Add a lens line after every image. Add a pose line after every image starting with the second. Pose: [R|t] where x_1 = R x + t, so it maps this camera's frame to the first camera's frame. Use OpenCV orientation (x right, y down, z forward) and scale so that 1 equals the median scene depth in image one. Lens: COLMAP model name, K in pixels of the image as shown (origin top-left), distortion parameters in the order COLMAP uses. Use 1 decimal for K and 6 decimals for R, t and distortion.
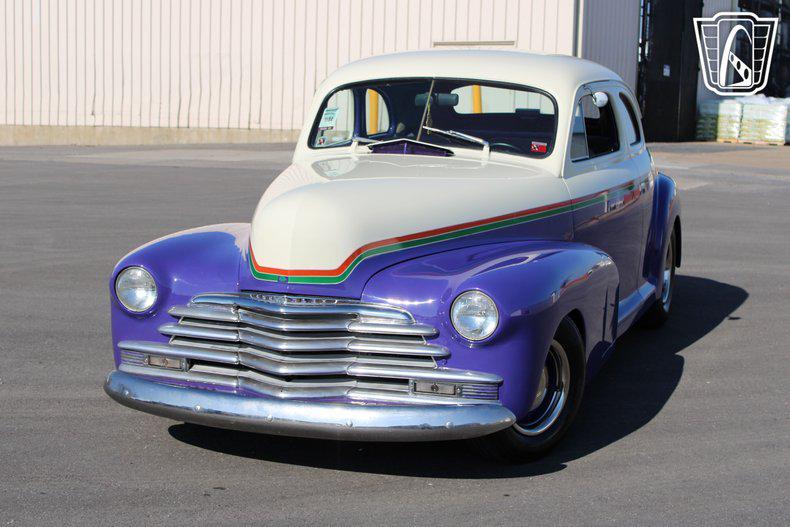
lens RADIAL K [[1506.6, 0, 399.1], [0, 1506.6, 269.7], [0, 0, 1]] dist [0.036247, 0.000000]
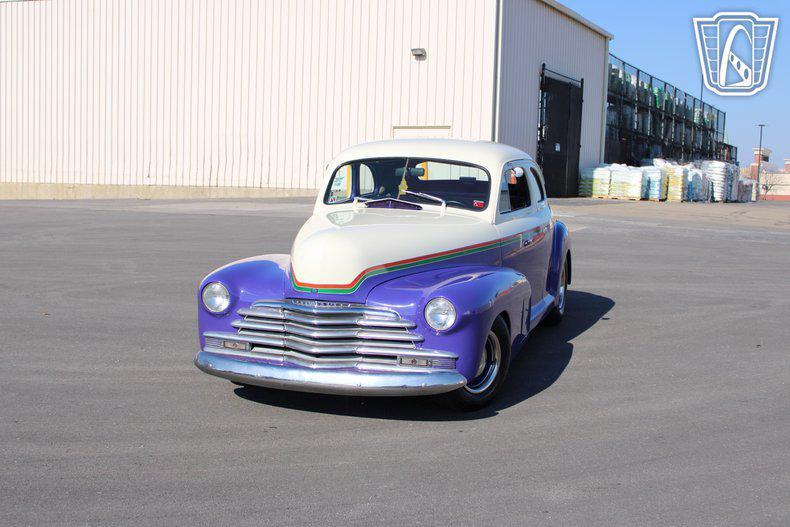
lens RADIAL K [[1109.1, 0, 392.6], [0, 1109.1, 267.0], [0, 0, 1]] dist [-0.047142, 0.000000]
pose [[0.999585, 0.000719, 0.028785, -0.027868], [-0.000134, 0.999794, -0.020316, 0.004831], [-0.028794, 0.020304, 0.999379, -0.116665]]
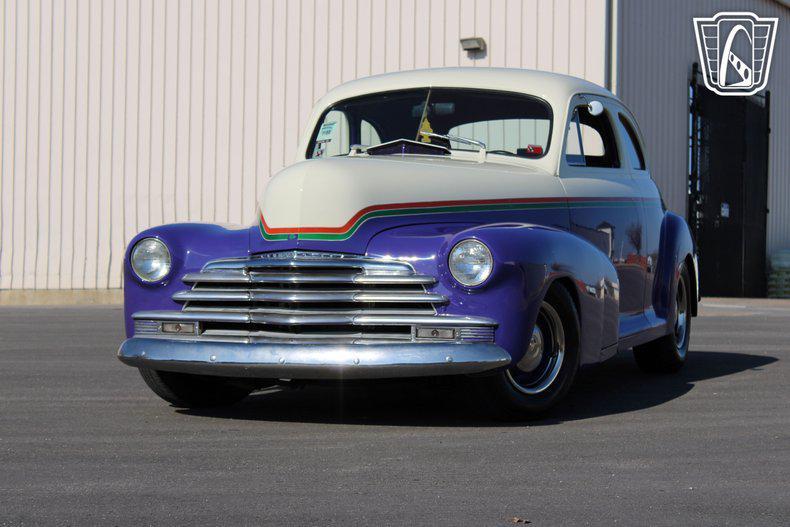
lens RADIAL K [[2141.4, 0, 398.4], [0, 2141.4, 260.2], [0, 0, 1]] dist [0.181341, 0.000000]
pose [[0.999904, -0.011751, 0.007281, -0.011865], [0.012673, 0.989599, -0.143293, 0.224140], [-0.005522, 0.143372, 0.989654, -0.473061]]
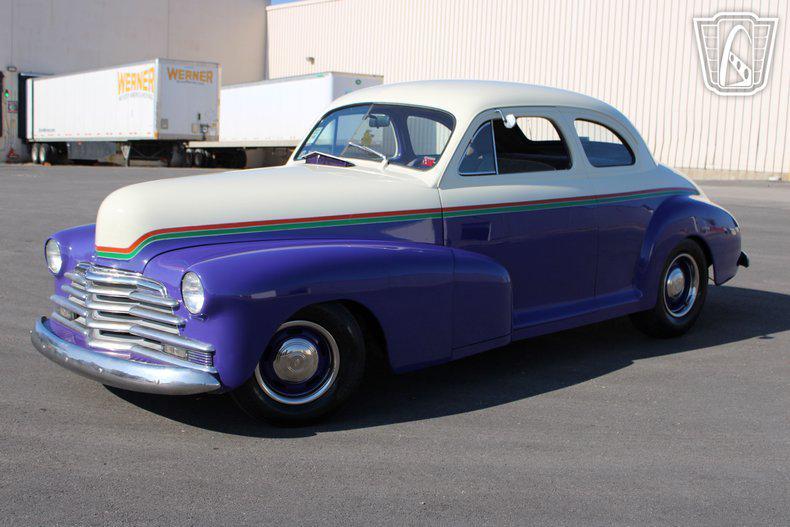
lens RADIAL K [[1109.1, 0, 389.6], [0, 1109.1, 266.7], [0, 0, 1]] dist [-0.047142, 0.000000]
pose [[0.866063, 0.069698, -0.495052, 0.551310], [-0.073962, 0.997200, 0.011002, -0.010005], [0.494433, 0.027087, 0.868794, 0.289480]]
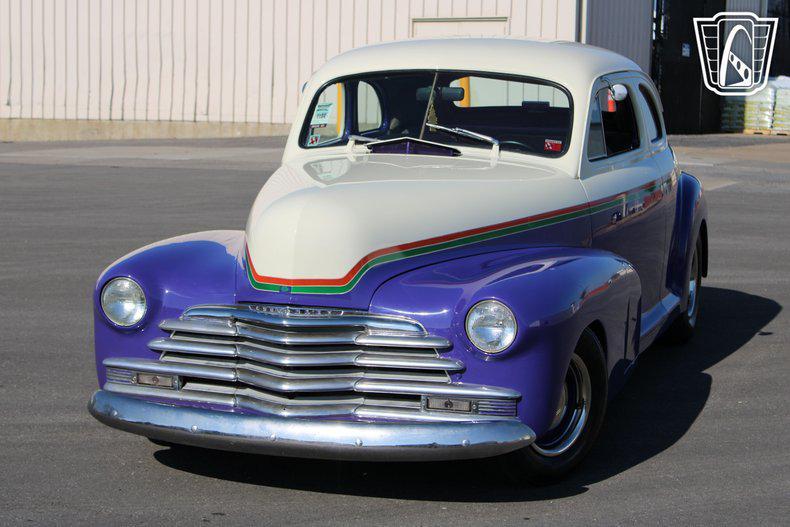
lens RADIAL K [[1829.6, 0, 389.2], [0, 1829.6, 263.5], [0, 0, 1]] dist [0.097936, 0.000000]
pose [[0.999860, -0.006386, 0.015480, -0.027682], [0.006599, 0.999884, -0.013737, 0.005809], [-0.015390, 0.013838, 0.999786, -0.125724]]
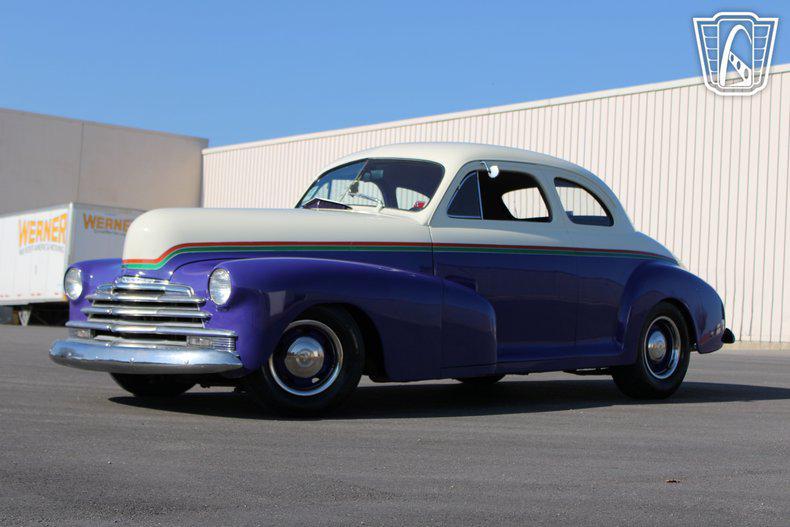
lens RADIAL K [[1506.6, 0, 377.5], [0, 1506.6, 287.9], [0, 0, 1]] dist [0.036247, 0.000000]
pose [[0.877711, 0.005176, -0.479163, 0.750920], [-0.087352, 0.984916, -0.149369, 0.201884], [0.471162, 0.172959, 0.864923, -0.108246]]
